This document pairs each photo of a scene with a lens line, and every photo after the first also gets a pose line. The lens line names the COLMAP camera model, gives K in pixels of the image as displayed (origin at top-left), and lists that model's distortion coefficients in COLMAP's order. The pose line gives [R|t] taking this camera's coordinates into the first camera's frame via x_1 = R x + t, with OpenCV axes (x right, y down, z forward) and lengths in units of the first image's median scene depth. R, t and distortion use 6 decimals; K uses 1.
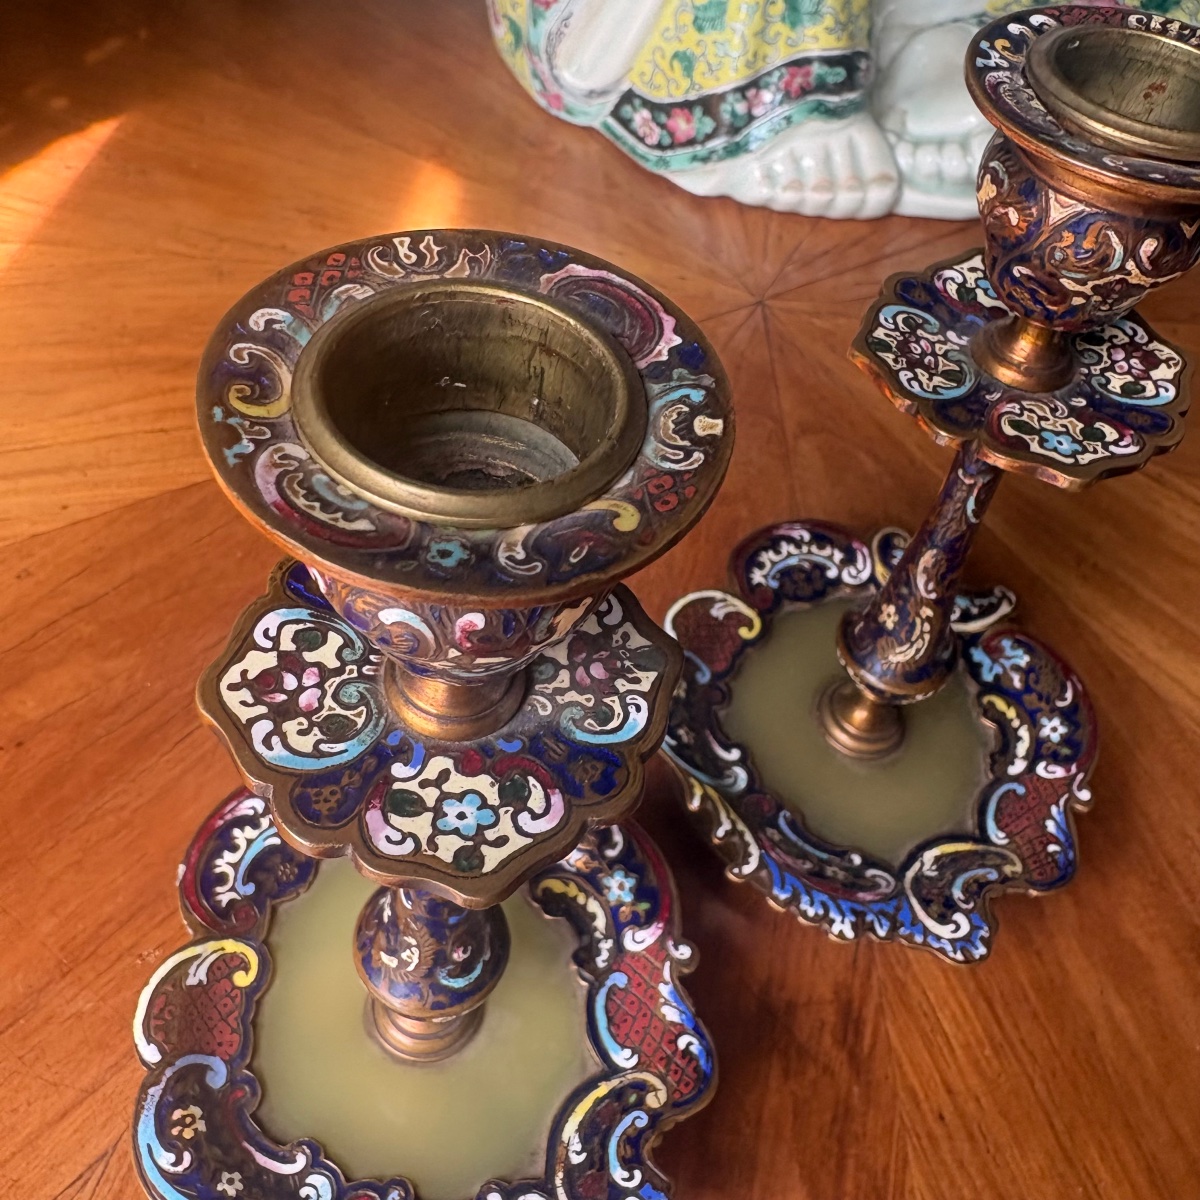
lens RADIAL K [[1274.4, 0, 589.0], [0, 1274.4, 527.0], [0, 0, 1]] dist [-0.008782, 0.028464]
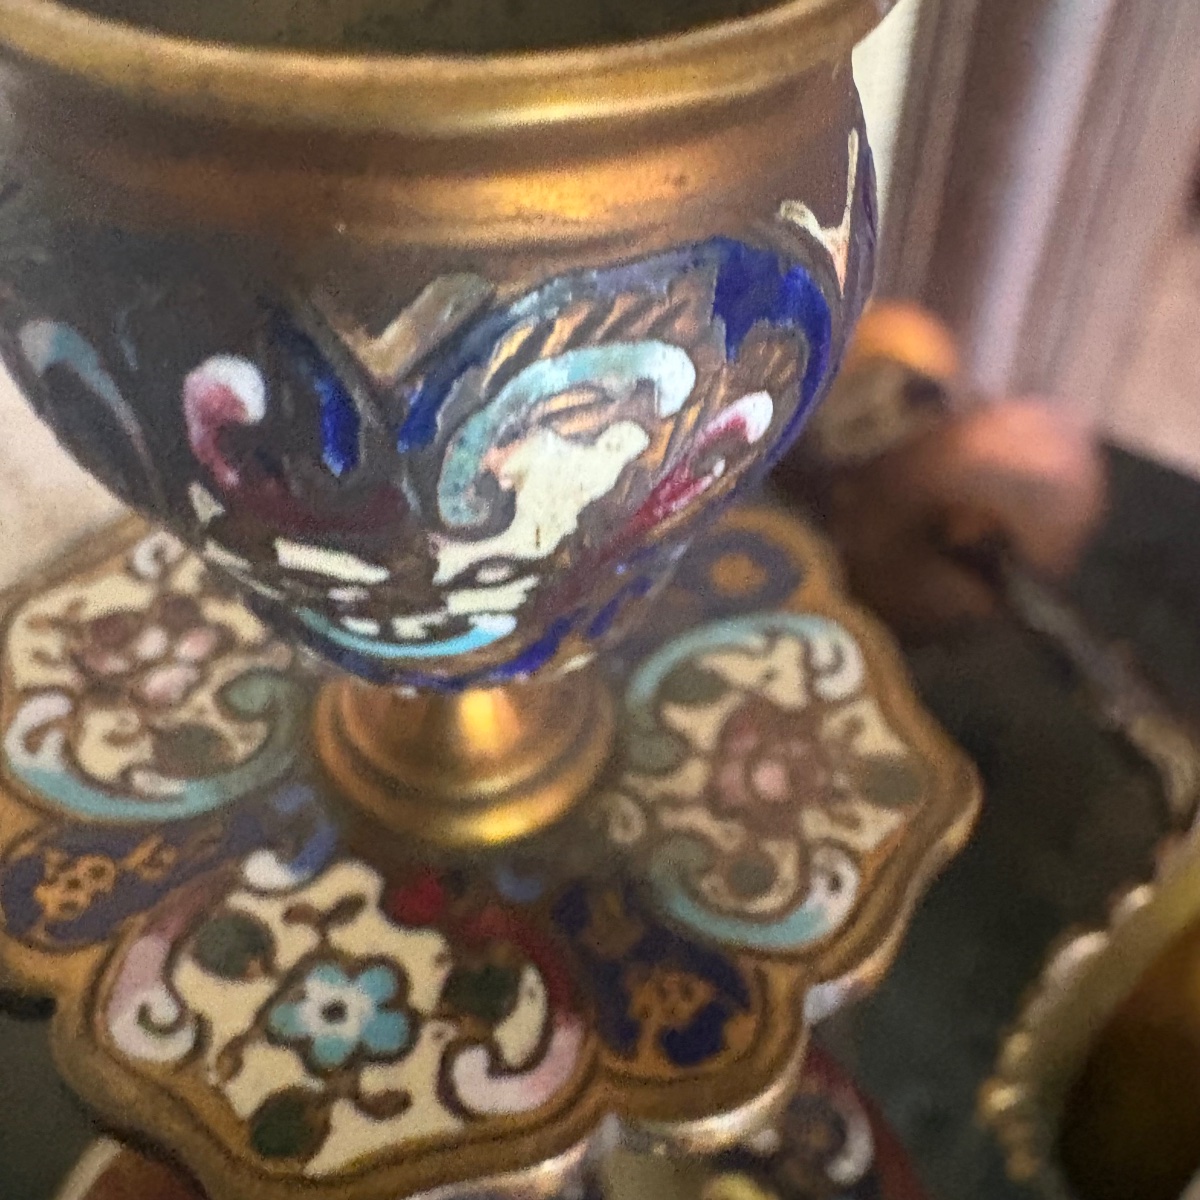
lens RADIAL K [[1274.4, 0, 589.0], [0, 1274.4, 527.0], [0, 0, 1]] dist [-0.008782, 0.028464]
pose [[0.930595, 0.175085, -0.321462, 0.051717], [-0.222225, 0.968064, -0.116056, 0.063411], [0.290876, 0.179438, 0.939784, 0.371895]]
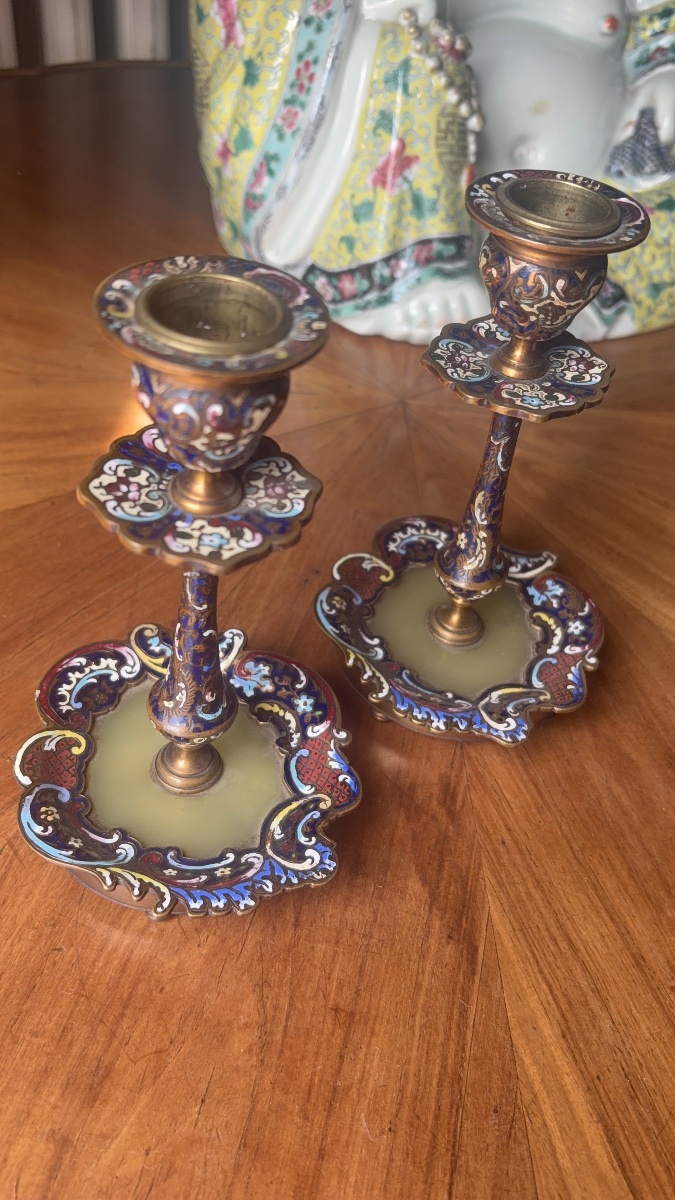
lens RADIAL K [[1103.7, 0, 336.9], [0, 1103.7, 622.6], [0, 0, 1]] dist [0.240307, -1.147093]
pose [[0.999427, -0.019468, 0.027706, 0.031003], [0.021359, 0.997339, -0.069706, 0.300891], [-0.026275, 0.070257, 0.997183, -0.482275]]
